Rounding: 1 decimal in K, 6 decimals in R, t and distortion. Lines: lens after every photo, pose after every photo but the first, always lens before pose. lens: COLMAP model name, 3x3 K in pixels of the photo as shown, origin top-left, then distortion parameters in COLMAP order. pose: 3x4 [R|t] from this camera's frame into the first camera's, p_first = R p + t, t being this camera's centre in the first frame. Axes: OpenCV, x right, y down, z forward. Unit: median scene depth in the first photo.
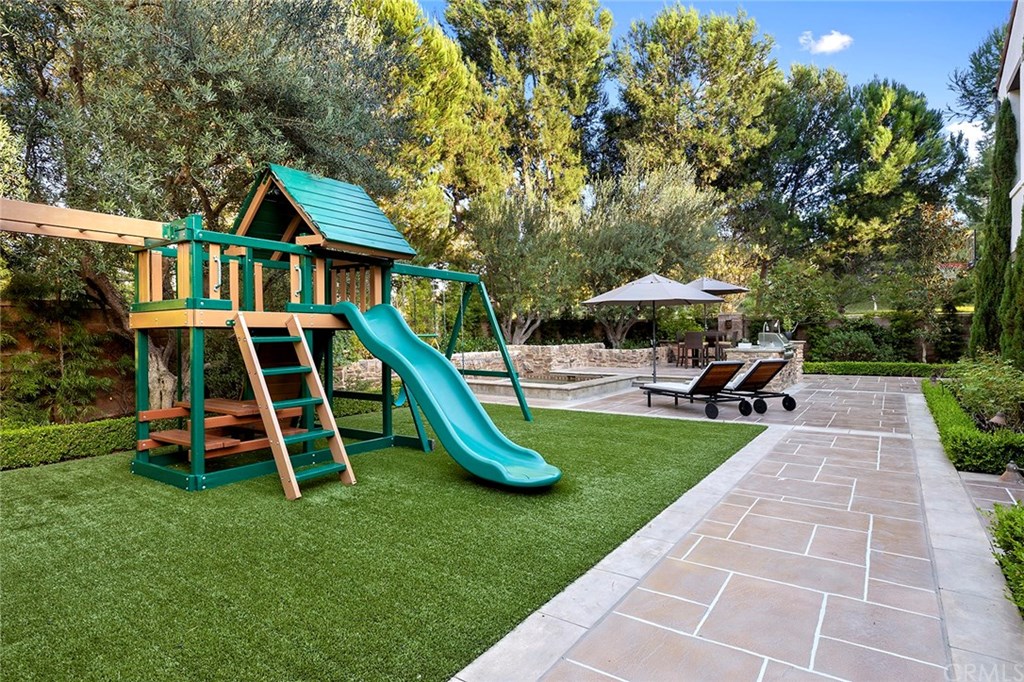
lens RADIAL K [[539.4, 0, 488.3], [0, 539.4, 313.2], [0, 0, 1]] dist [0.000221, 0.001297]
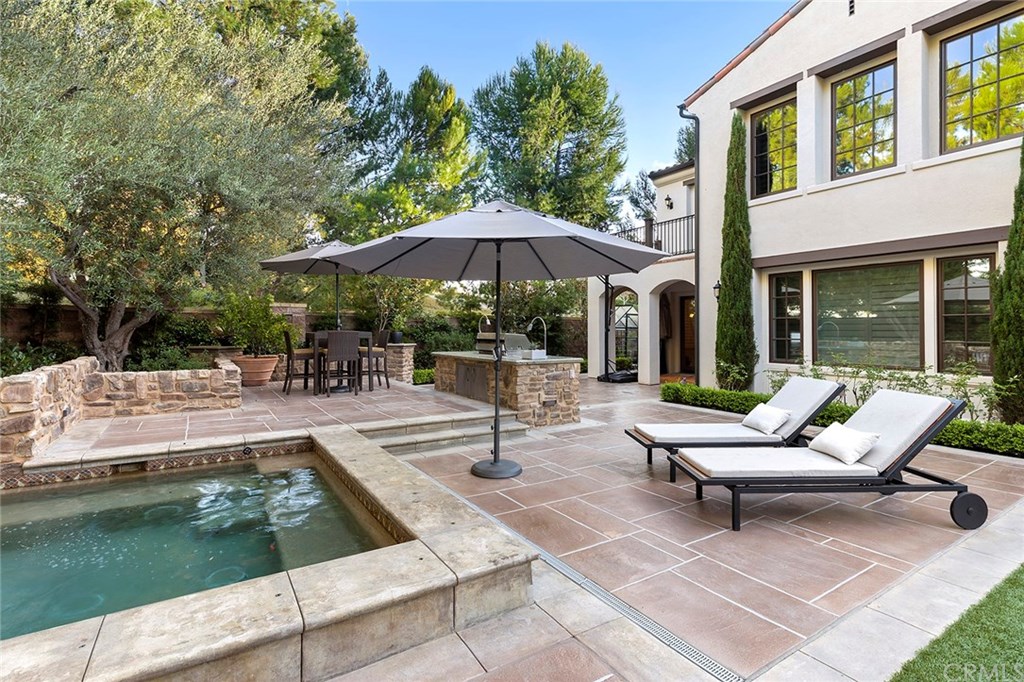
lens RADIAL K [[491.0, 0, 527.0], [0, 491.0, 320.0], [0, 0, 1]] dist [0.003365, 0.000482]
pose [[0.333032, 0.029983, 0.942439, -0.038897], [-0.035551, 0.999183, -0.019226, 0.022600], [-0.942245, -0.027102, 0.333825, 0.563084]]
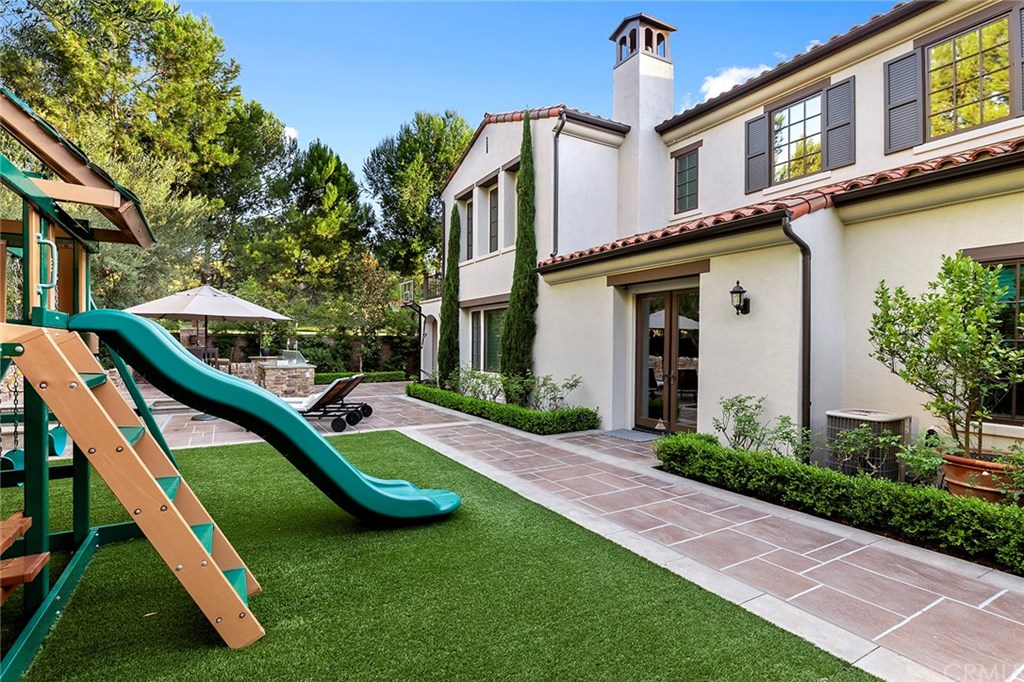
lens RADIAL K [[521.2, 0, 511.8], [0, 521.2, 333.3], [0, 0, 1]] dist [-0.016675, -0.000438]
pose [[0.398015, 0.027286, 0.916973, -0.192966], [-0.039163, 0.999152, -0.012732, -0.001562], [-0.916543, -0.030844, 0.398746, 0.124258]]
